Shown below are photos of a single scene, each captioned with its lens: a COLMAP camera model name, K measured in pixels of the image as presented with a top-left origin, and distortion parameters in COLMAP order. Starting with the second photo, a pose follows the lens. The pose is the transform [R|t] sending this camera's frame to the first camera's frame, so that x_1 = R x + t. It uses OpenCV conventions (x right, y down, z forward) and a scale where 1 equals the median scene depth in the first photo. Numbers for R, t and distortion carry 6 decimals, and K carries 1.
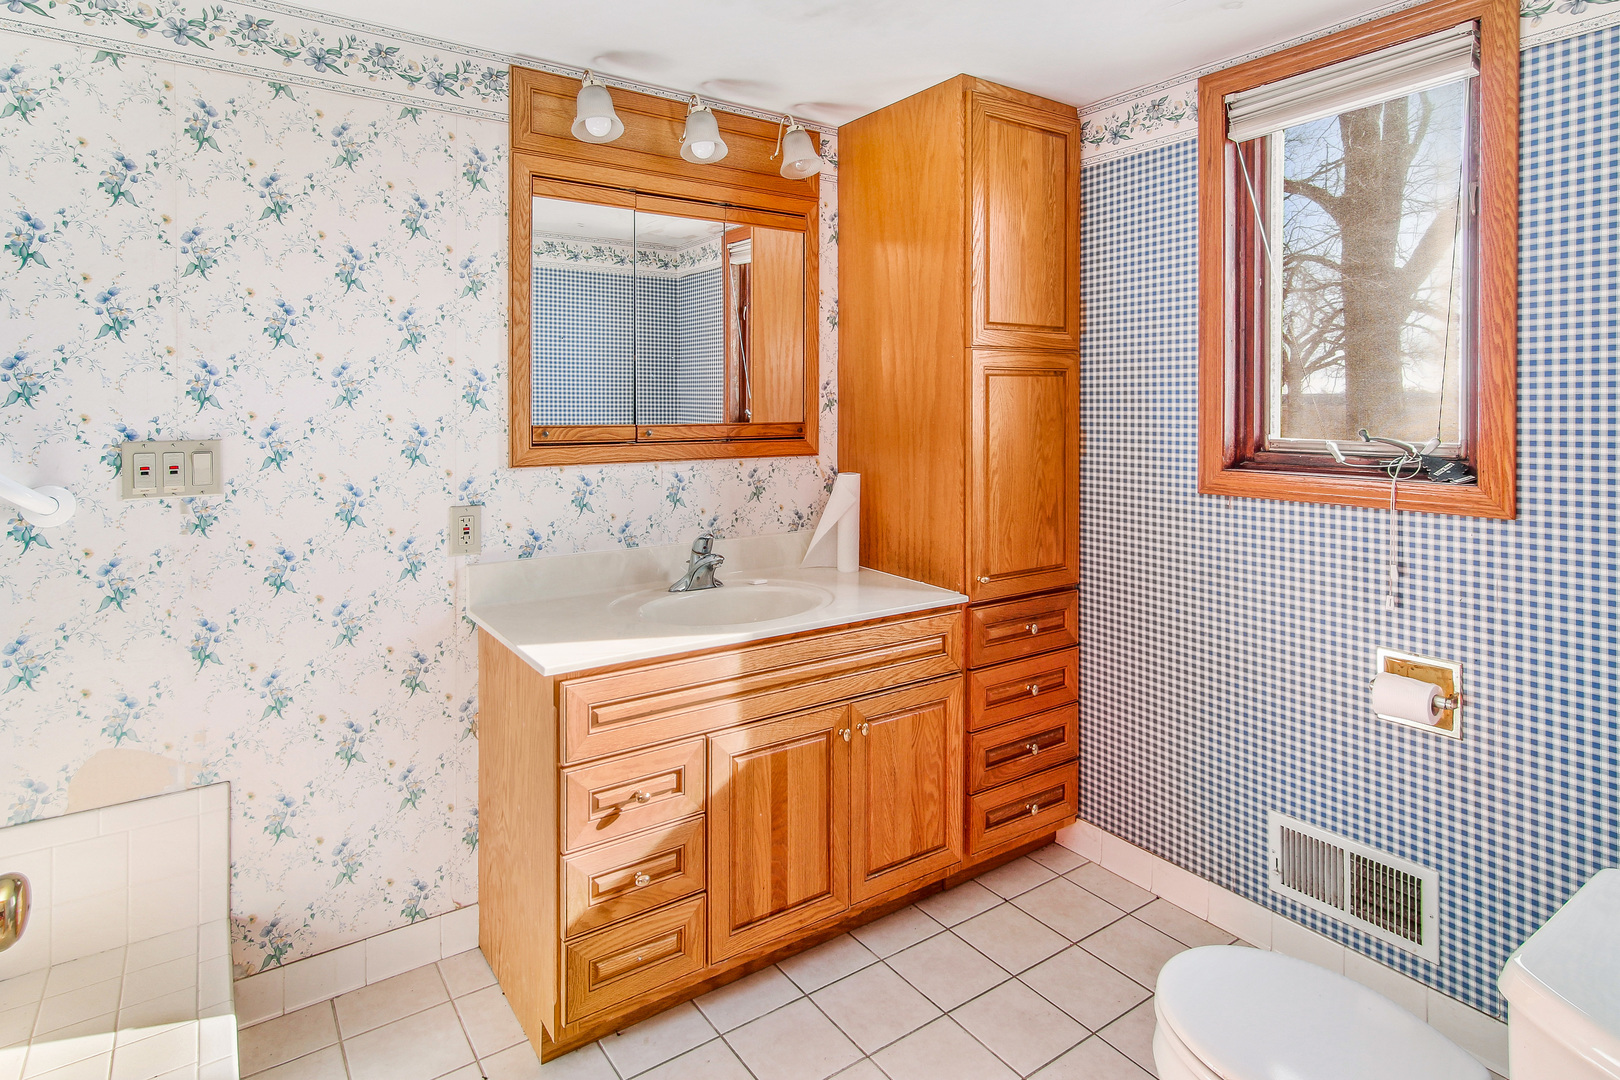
lens RADIAL K [[847.6, 0, 808.5], [0, 847.6, 518.0], [0, 0, 1]] dist [0.000167, -0.000102]
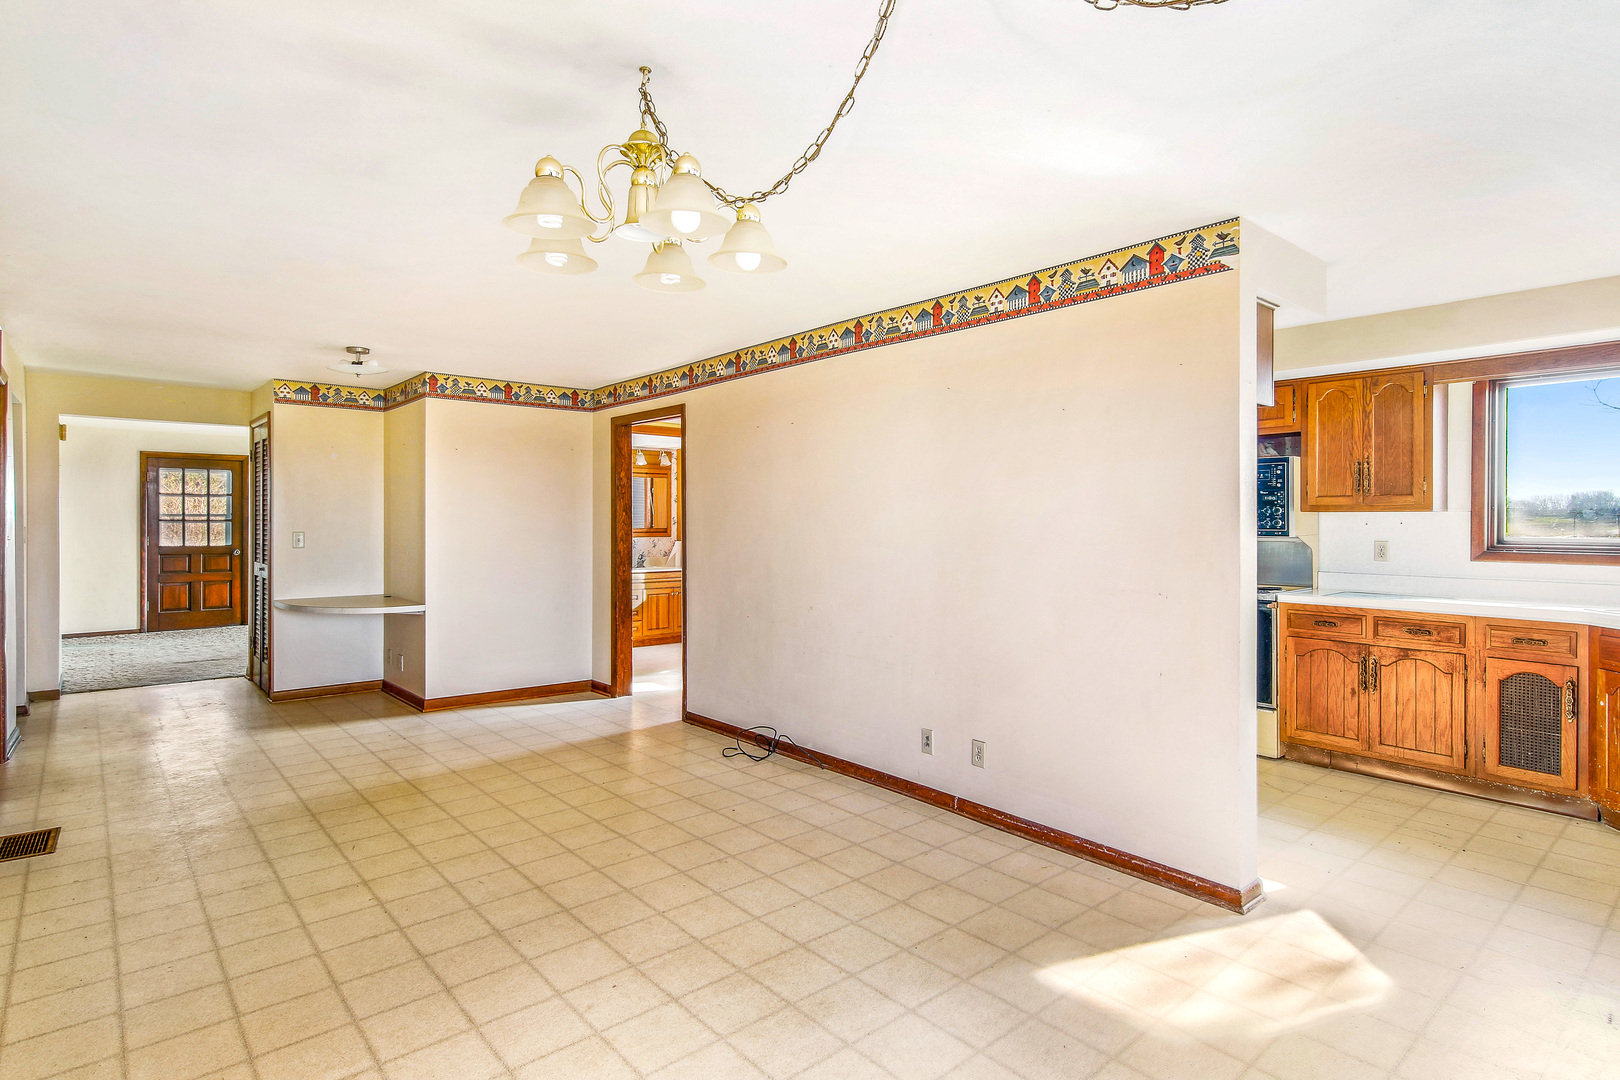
lens RADIAL K [[831.8, 0, 810.0], [0, 831.8, 540.0], [0, 0, 1]] dist [0.001936, 0.000569]
pose [[0.994553, -0.008225, 0.103903, 0.245678], [0.020317, 0.993057, -0.115867, 0.387932], [-0.102229, 0.117346, 0.987815, -2.754082]]
